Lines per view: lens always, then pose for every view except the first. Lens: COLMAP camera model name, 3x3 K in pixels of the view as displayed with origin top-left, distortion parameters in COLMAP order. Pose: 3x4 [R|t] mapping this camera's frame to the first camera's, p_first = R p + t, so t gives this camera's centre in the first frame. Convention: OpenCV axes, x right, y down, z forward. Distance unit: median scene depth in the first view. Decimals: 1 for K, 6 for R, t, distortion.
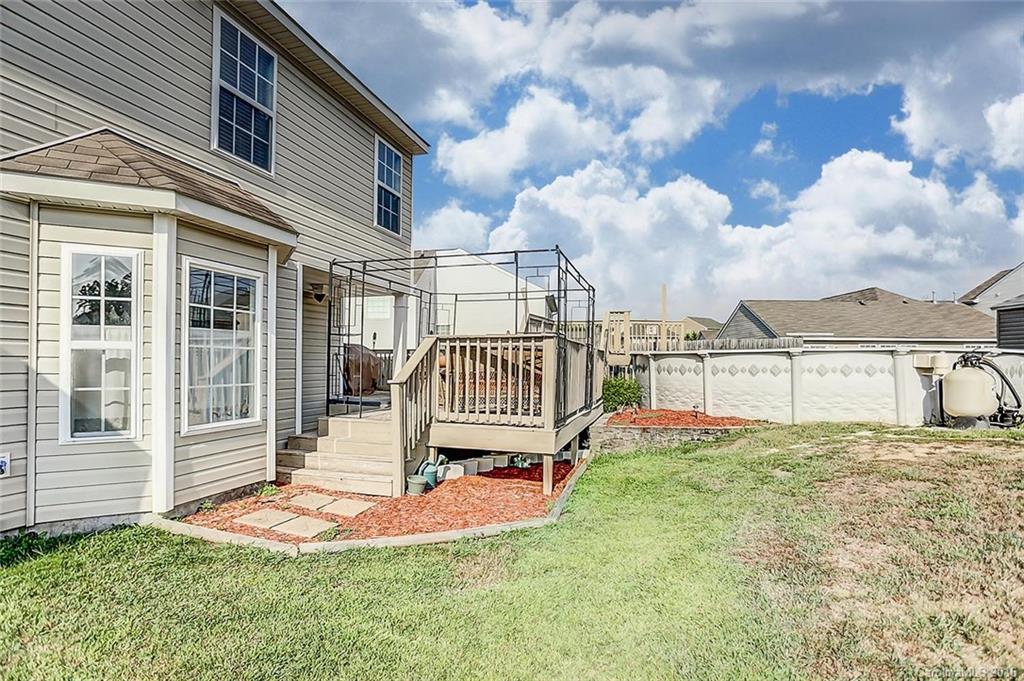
lens RADIAL K [[545.5, 0, 512.7], [0, 545.5, 347.3], [0, 0, 1]] dist [-0.000739, -0.000546]
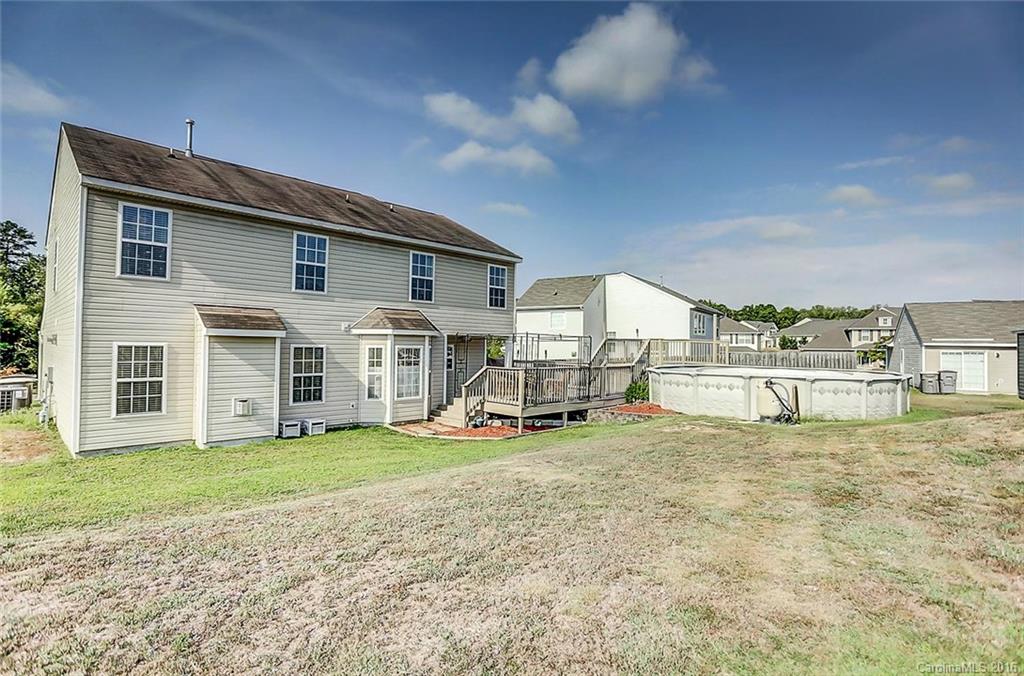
lens RADIAL K [[507.5, 0, 509.3], [0, 507.5, 326.5], [0, 0, 1]] dist [-0.000971, 0.000528]
pose [[0.904233, -0.007060, -0.426982, 1.196194], [-0.000666, 0.999839, -0.017943, -0.209067], [0.427039, 0.016509, 0.904082, -1.332337]]
